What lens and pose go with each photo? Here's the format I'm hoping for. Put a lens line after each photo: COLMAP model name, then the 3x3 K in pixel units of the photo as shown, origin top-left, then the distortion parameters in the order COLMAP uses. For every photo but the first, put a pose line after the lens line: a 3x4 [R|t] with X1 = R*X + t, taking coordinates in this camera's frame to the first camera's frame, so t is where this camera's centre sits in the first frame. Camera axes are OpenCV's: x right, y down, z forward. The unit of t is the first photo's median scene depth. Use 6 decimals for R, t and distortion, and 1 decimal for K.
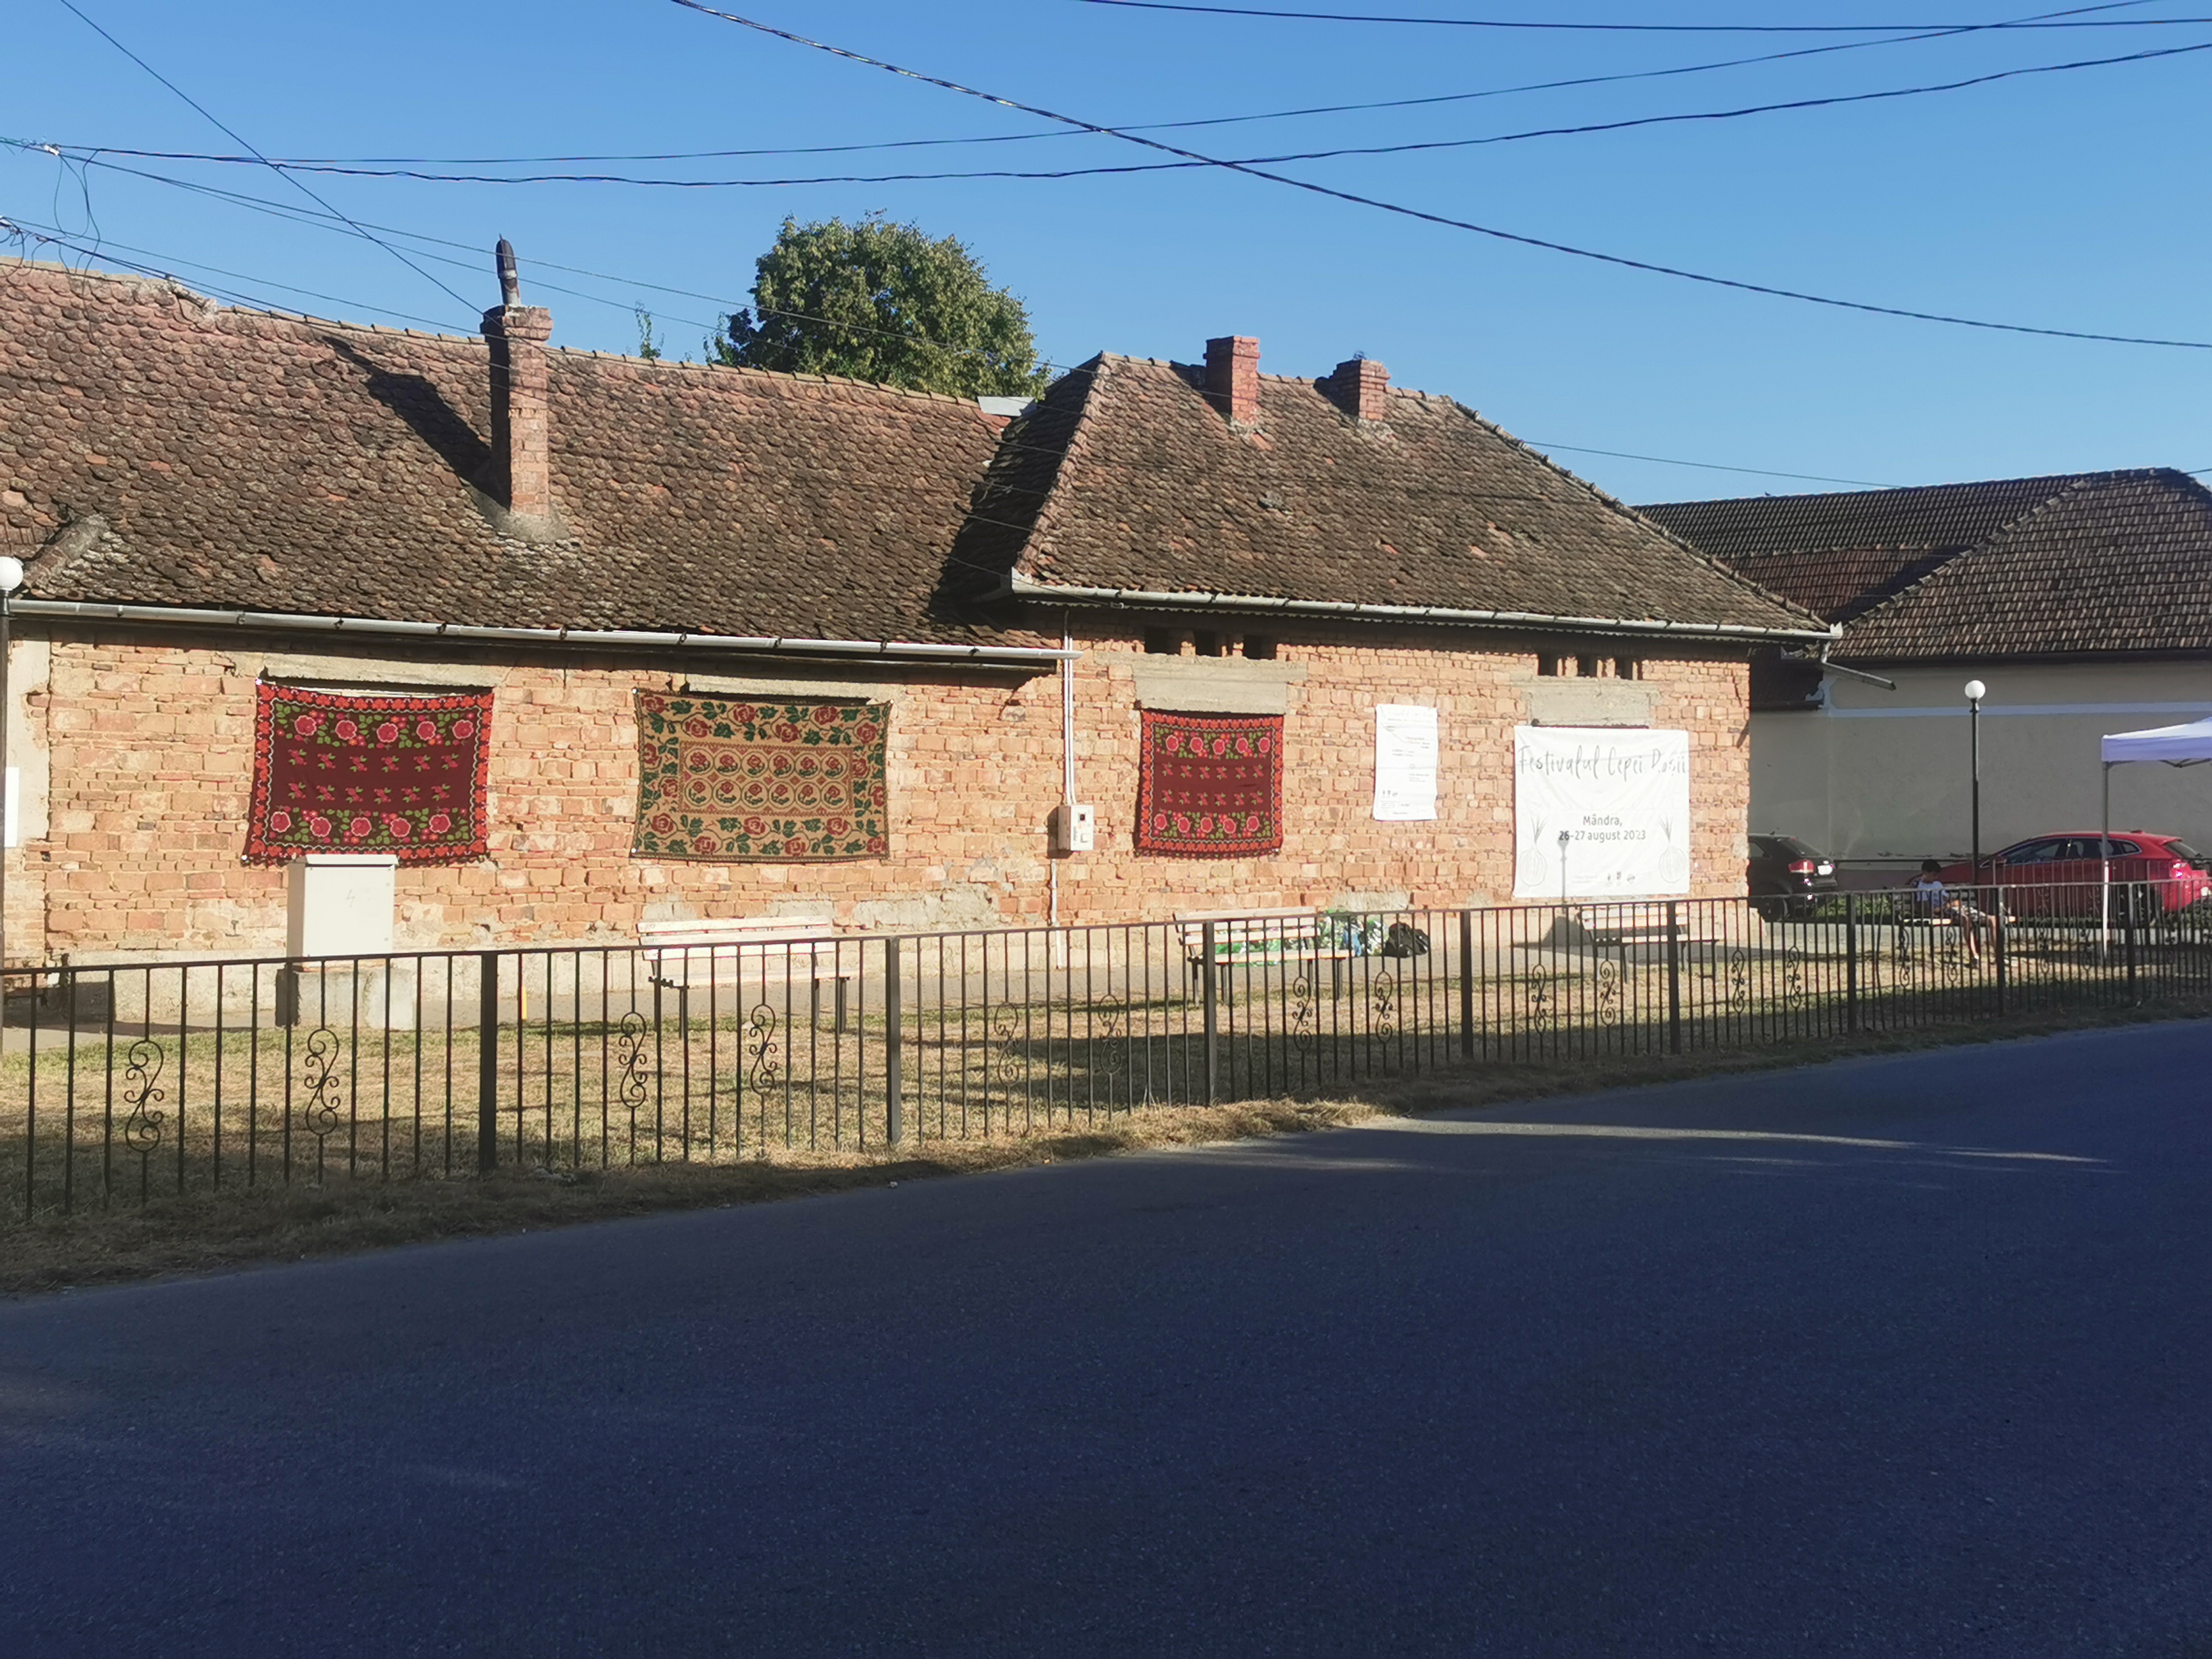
lens RADIAL K [[2603.8, 0, 1105.0], [0, 2603.8, 774.8], [0, 0, 1]] dist [0.079168, -0.026221]
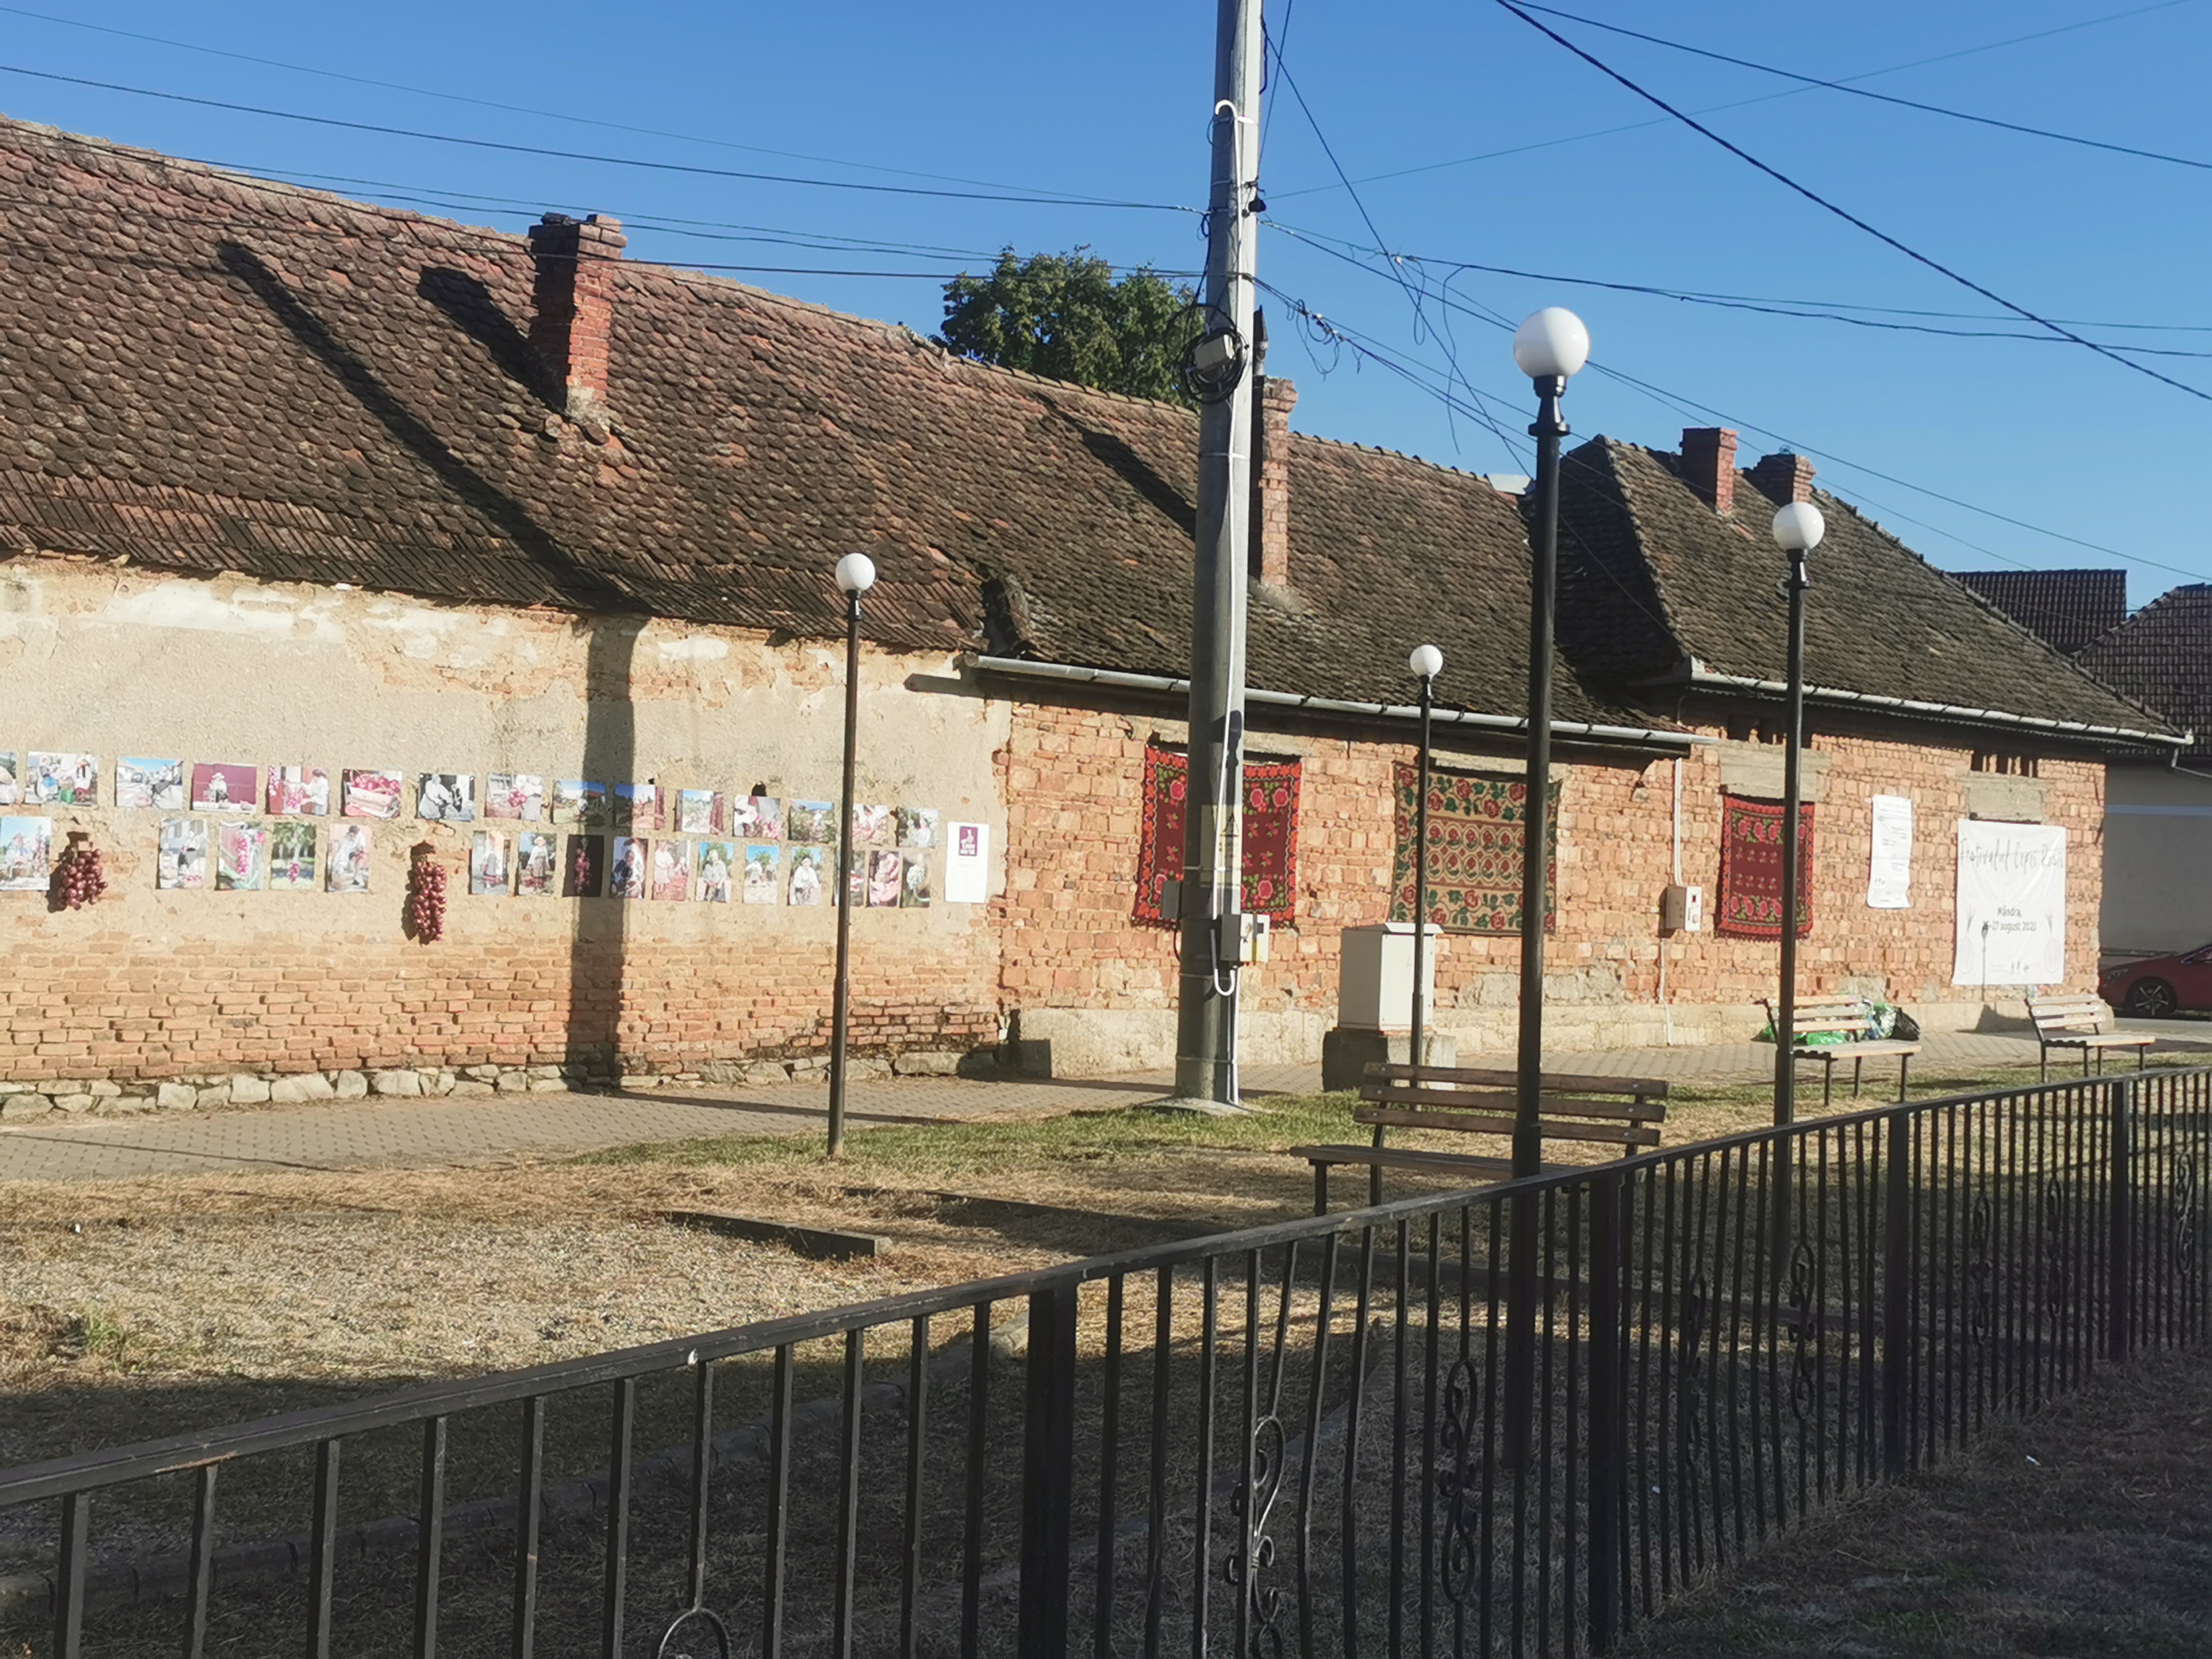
lens RADIAL K [[2967.3, 0, 1106.0], [0, 2967.3, 829.5], [0, 0, 1]] dist [0.020957, 0.060064]
pose [[0.978440, 0.033504, 0.203795, -0.463149], [-0.033380, 0.999435, -0.004045, 0.001682], [-0.203815, -0.002845, 0.979005, -0.097461]]
